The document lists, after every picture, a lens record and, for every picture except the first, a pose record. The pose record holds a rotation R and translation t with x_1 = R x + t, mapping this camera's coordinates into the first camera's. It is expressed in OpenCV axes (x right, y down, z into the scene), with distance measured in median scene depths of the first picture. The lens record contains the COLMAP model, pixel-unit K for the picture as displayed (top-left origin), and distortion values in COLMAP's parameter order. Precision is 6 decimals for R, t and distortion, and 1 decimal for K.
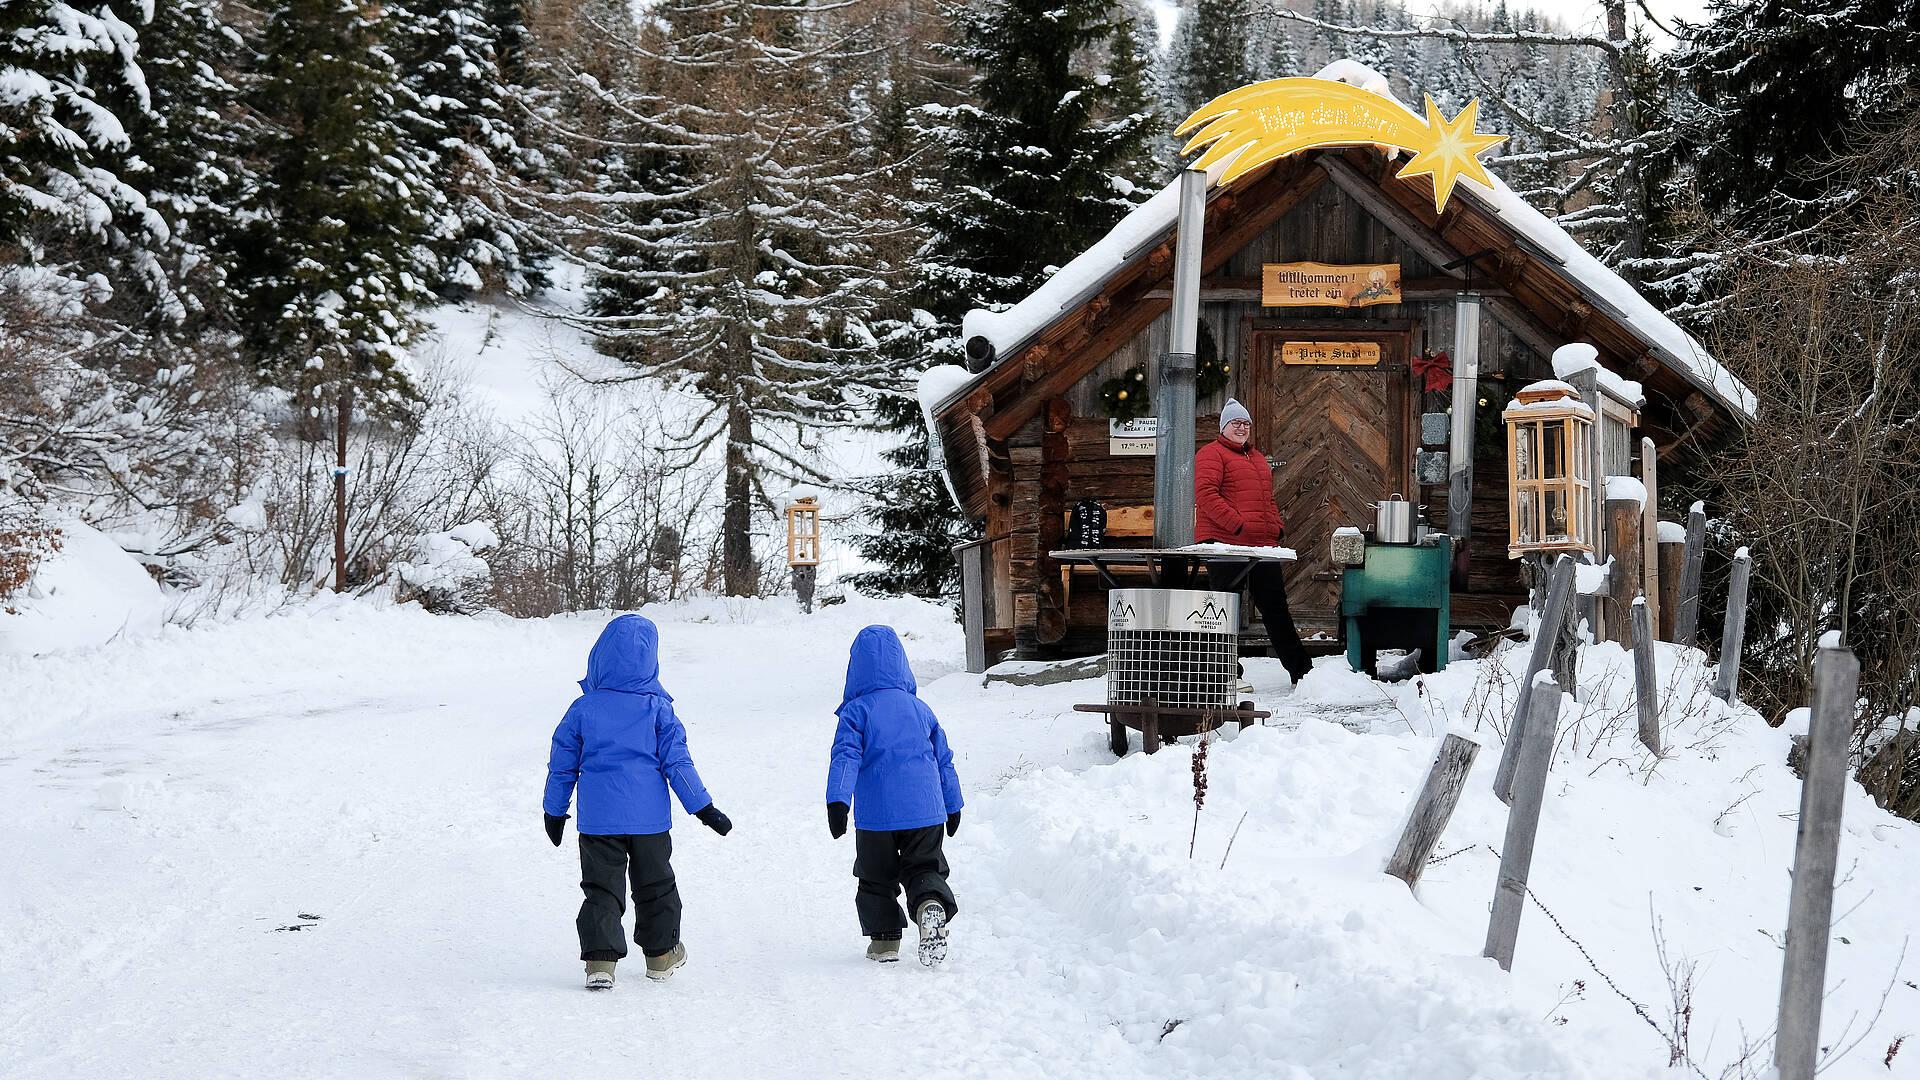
lens RADIAL K [[3416.2, 0, 960.0], [0, 3416.2, 540.0], [0, 0, 1]] dist [0.031950, 0.093978]
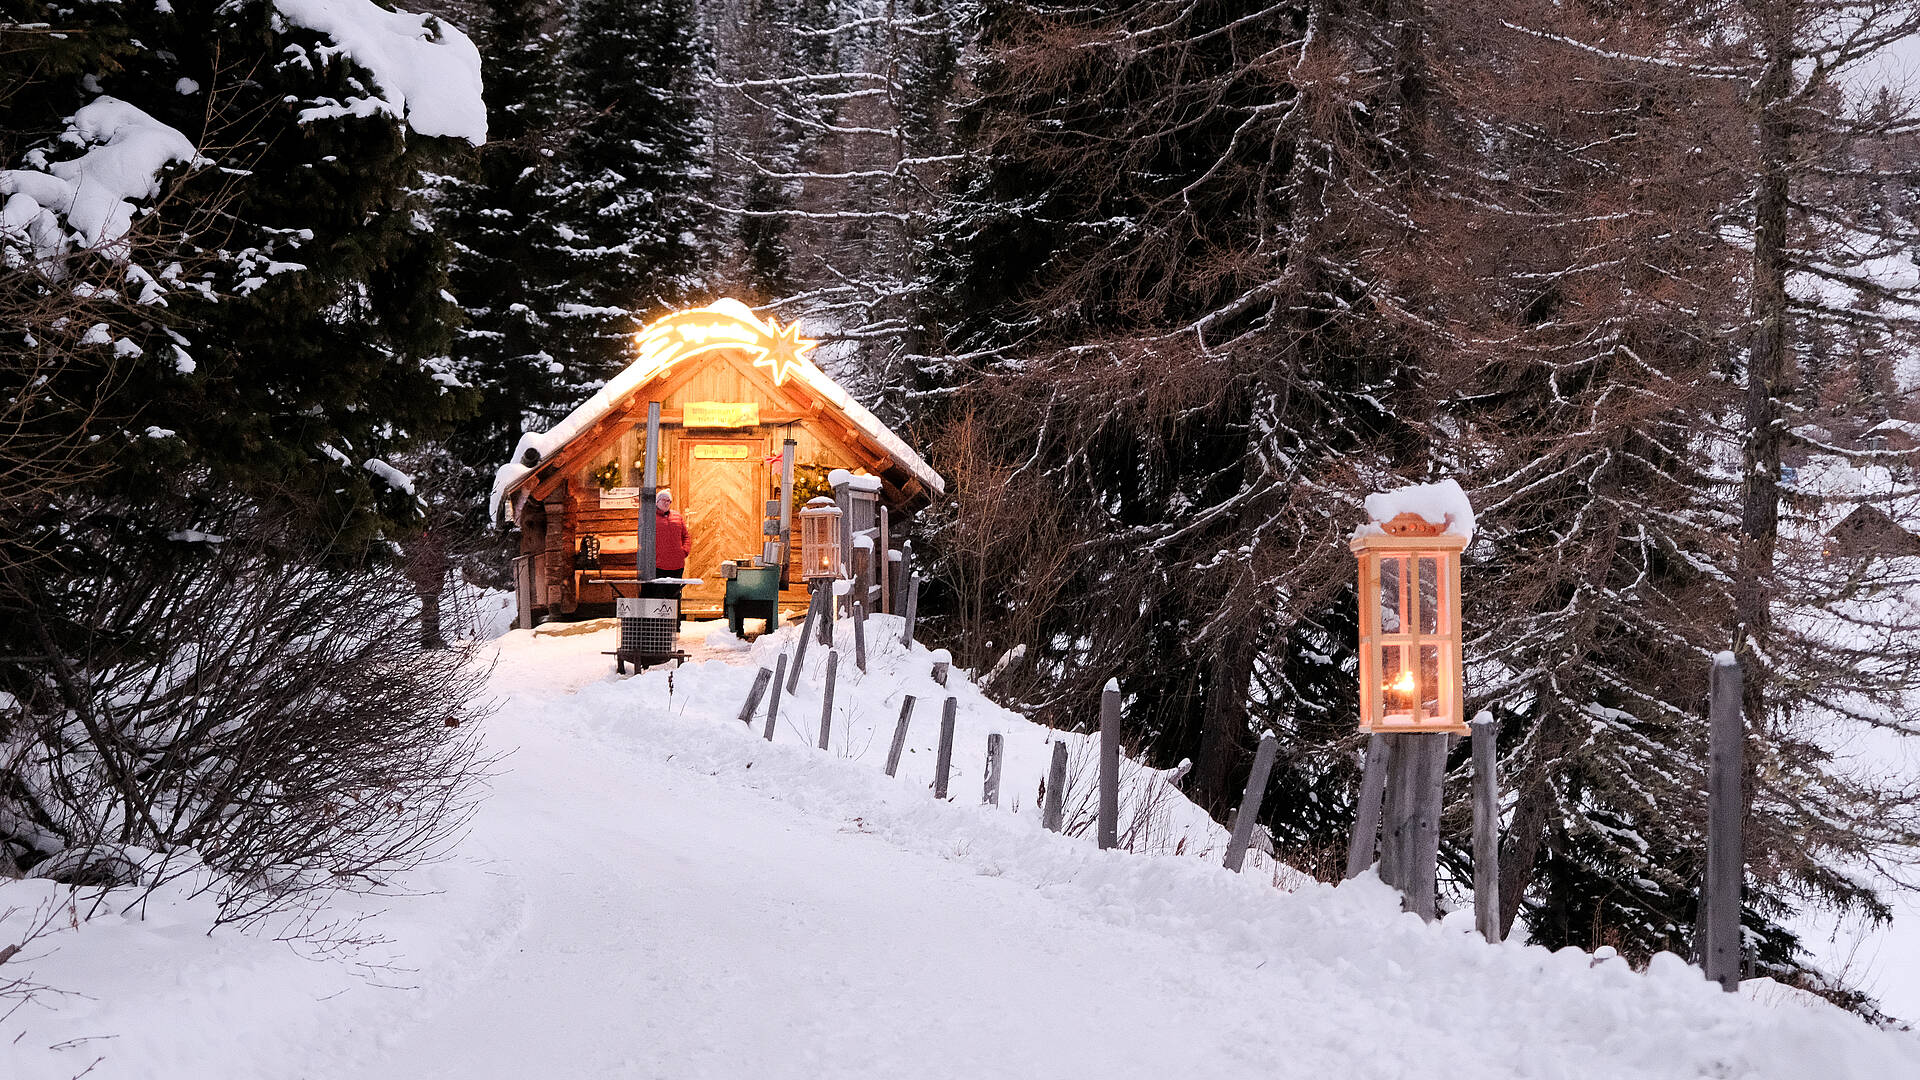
lens RADIAL K [[3416.2, 0, 960.0], [0, 3416.2, 540.0], [0, 0, 1]] dist [0.031950, 0.093978]
pose [[0.984706, -0.008286, 0.174026, -0.084661], [0.003495, 0.999607, 0.027817, -0.058301], [-0.174188, -0.026783, 0.984348, -0.828345]]
